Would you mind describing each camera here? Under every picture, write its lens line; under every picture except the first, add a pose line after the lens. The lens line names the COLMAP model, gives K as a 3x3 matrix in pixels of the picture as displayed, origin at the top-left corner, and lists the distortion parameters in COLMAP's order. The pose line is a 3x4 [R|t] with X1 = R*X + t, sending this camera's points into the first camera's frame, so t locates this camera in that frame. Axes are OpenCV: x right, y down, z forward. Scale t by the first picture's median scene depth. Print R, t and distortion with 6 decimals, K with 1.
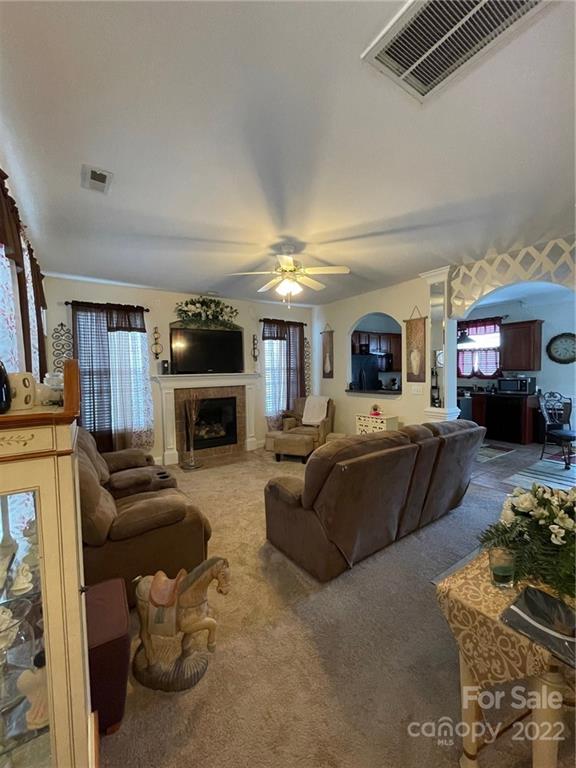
lens RADIAL K [[310.1, 0, 288.2], [0, 310.1, 386.2], [0, 0, 1]] dist [-0.000658, -0.000045]
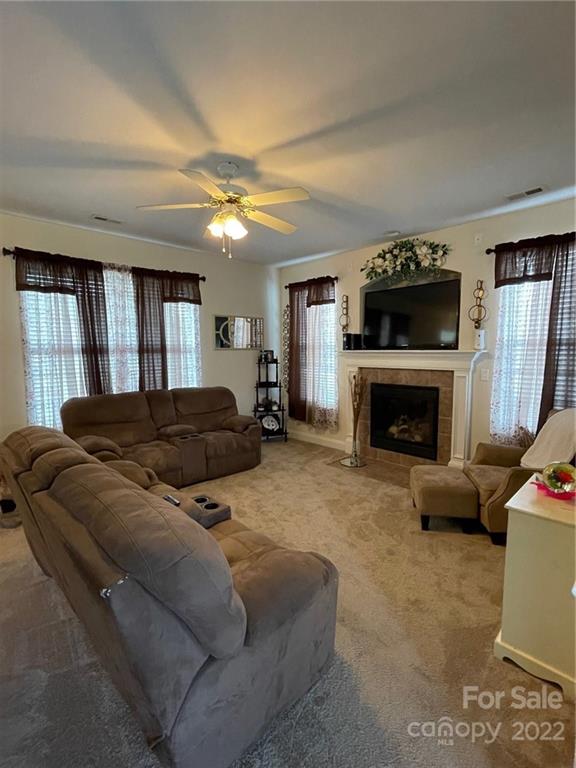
lens RADIAL K [[358.2, 0, 288.8], [0, 358.2, 383.5], [0, 0, 1]] dist [0.001630, 0.000163]
pose [[0.190922, 0.112912, -0.975090, 0.512844], [-0.046674, 0.993283, 0.105879, -0.039456], [0.980495, 0.025297, 0.194910, 0.597564]]
